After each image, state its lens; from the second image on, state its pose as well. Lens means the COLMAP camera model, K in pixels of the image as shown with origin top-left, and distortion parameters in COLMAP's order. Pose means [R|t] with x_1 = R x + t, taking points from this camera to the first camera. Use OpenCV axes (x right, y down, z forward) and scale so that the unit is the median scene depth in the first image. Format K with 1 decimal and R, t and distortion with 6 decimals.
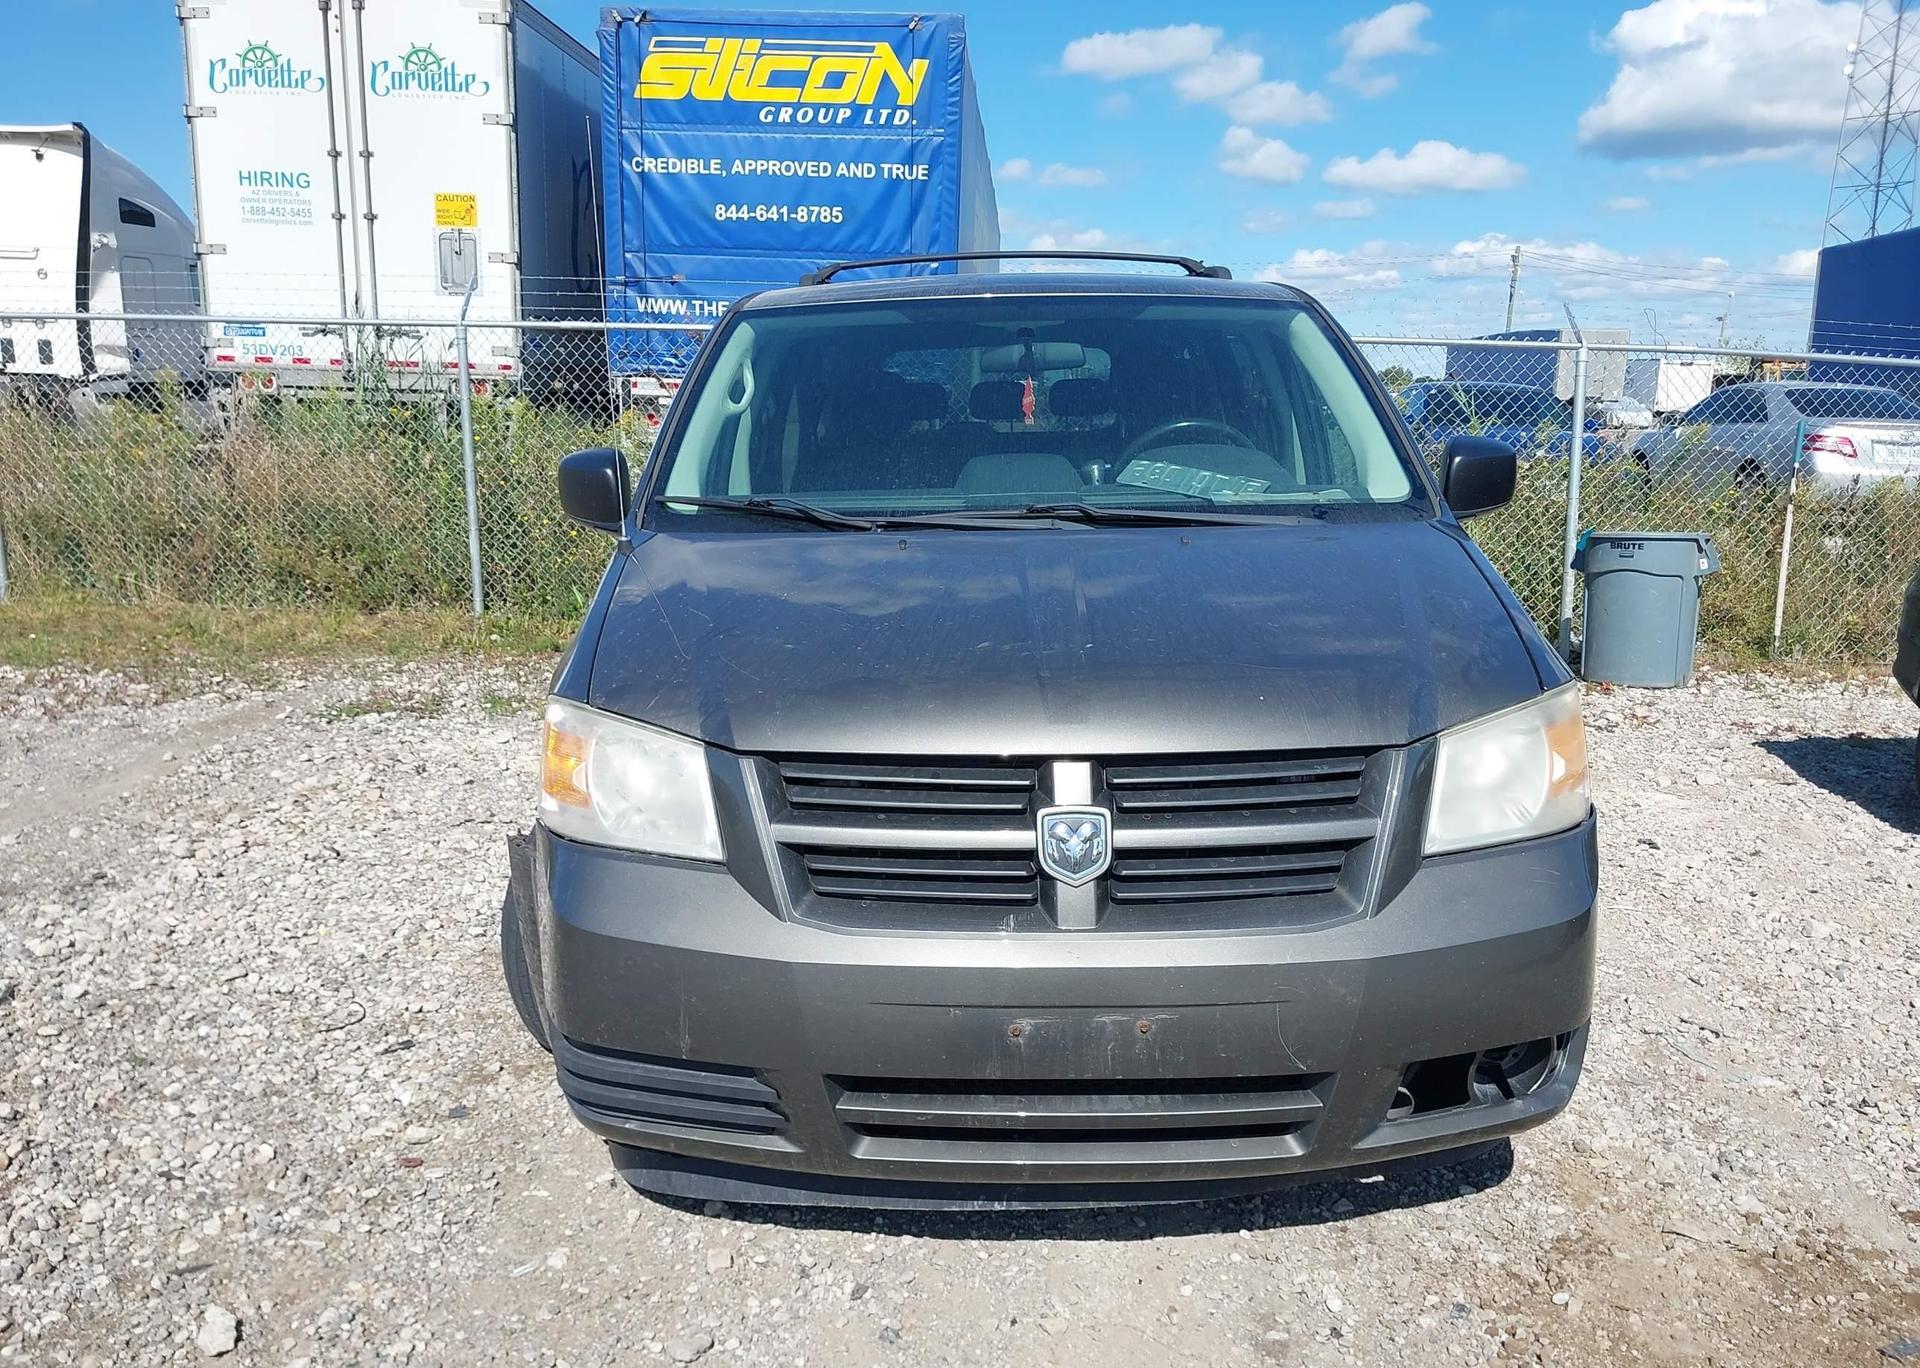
lens RADIAL K [[1550.0, 0, 960.9], [0, 1550.0, 682.5], [0, 0, 1]] dist [0.056815, -0.068455]
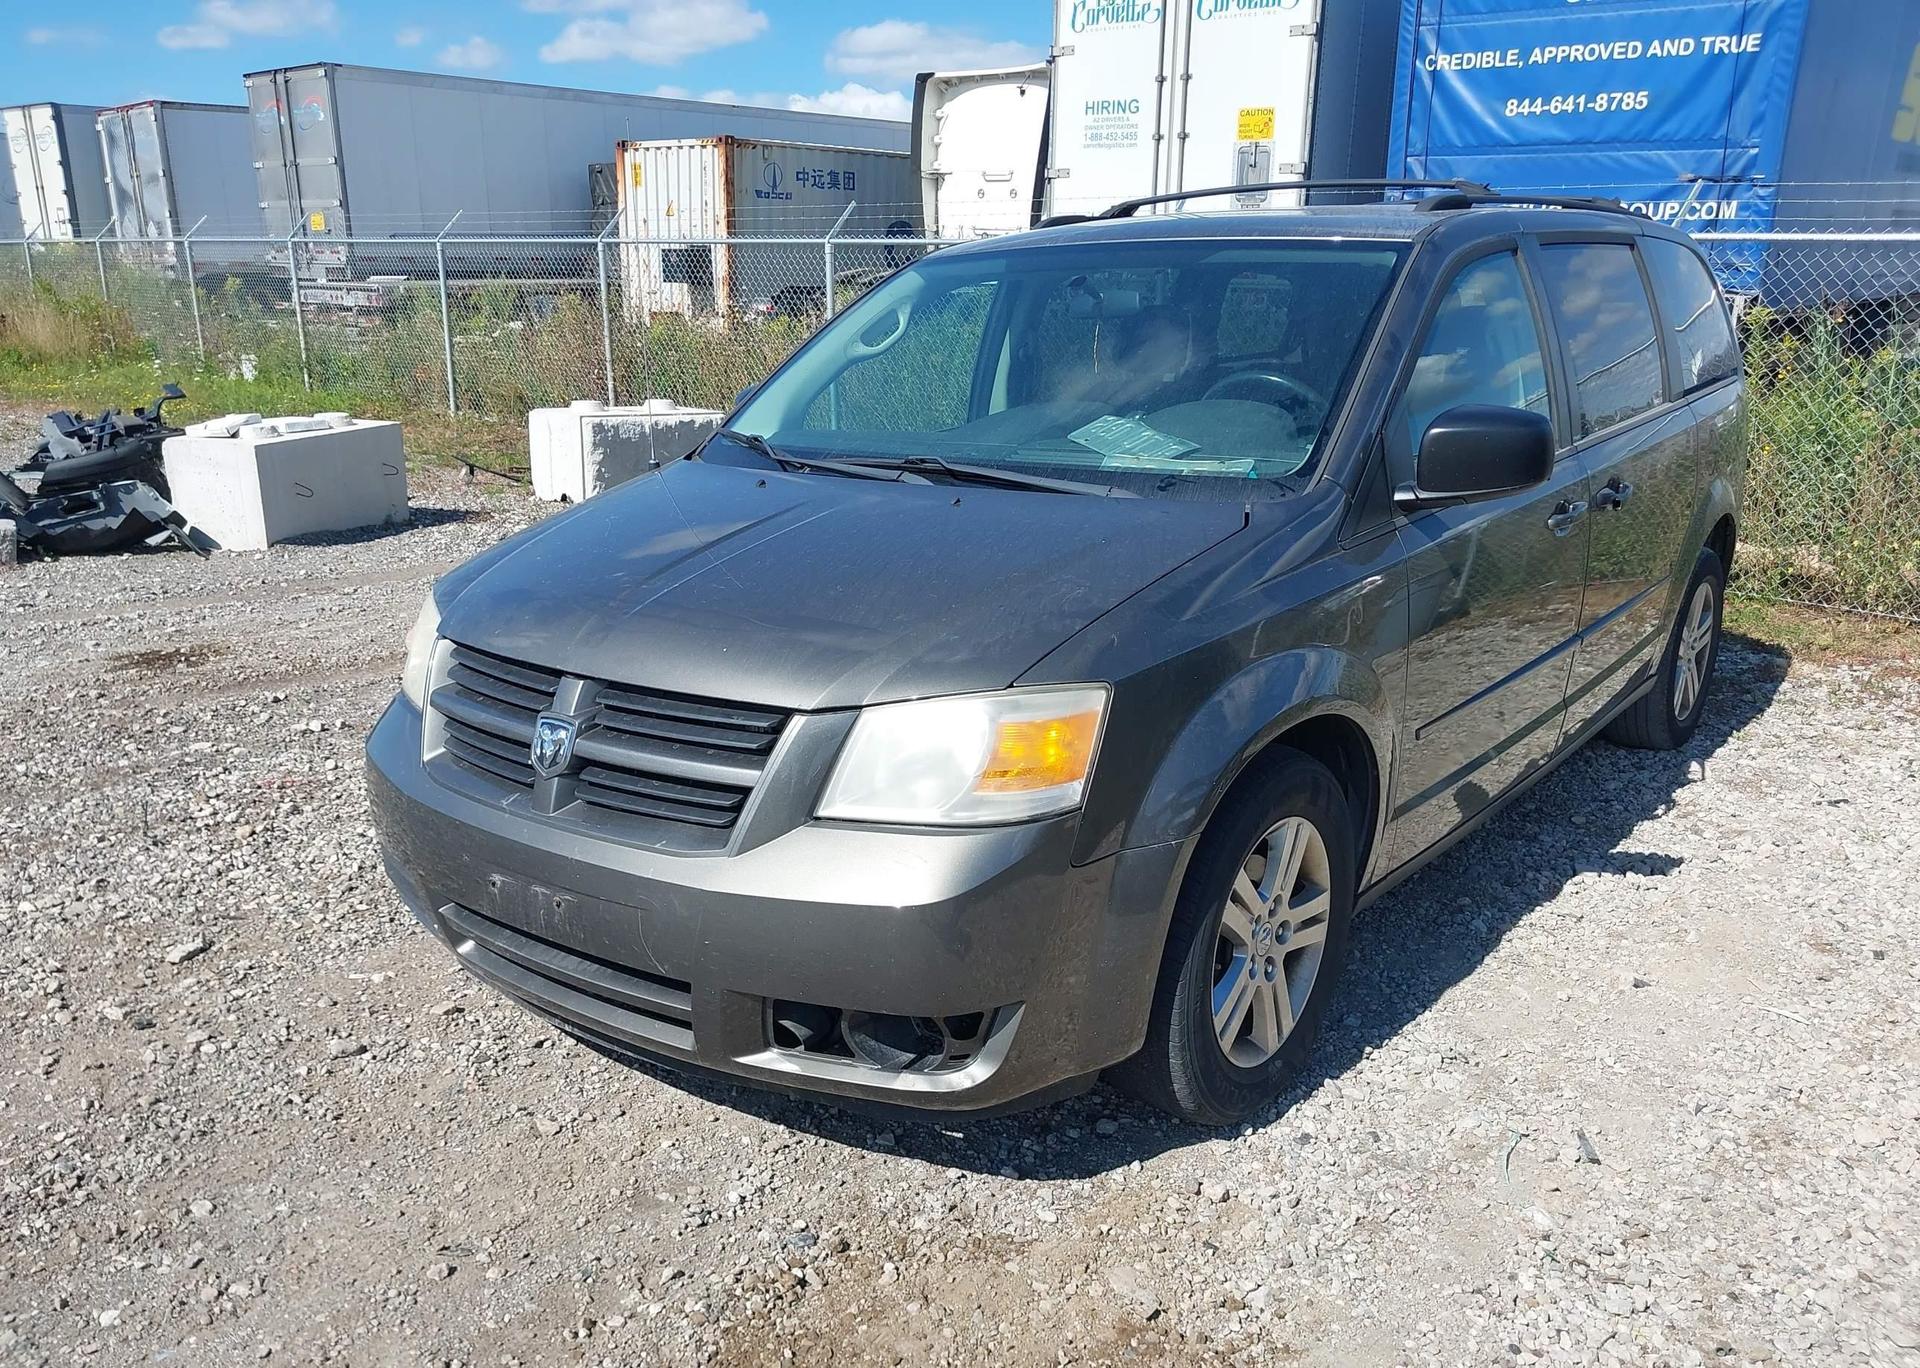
lens RADIAL K [[1550.0, 0, 954.4], [0, 1550.0, 683.5], [0, 0, 1]] dist [0.056815, -0.068455]
pose [[0.771659, 0.161538, -0.615181, 0.223212], [-0.118861, 0.986796, 0.110025, -0.023496], [0.624832, -0.011781, 0.780670, 0.052475]]
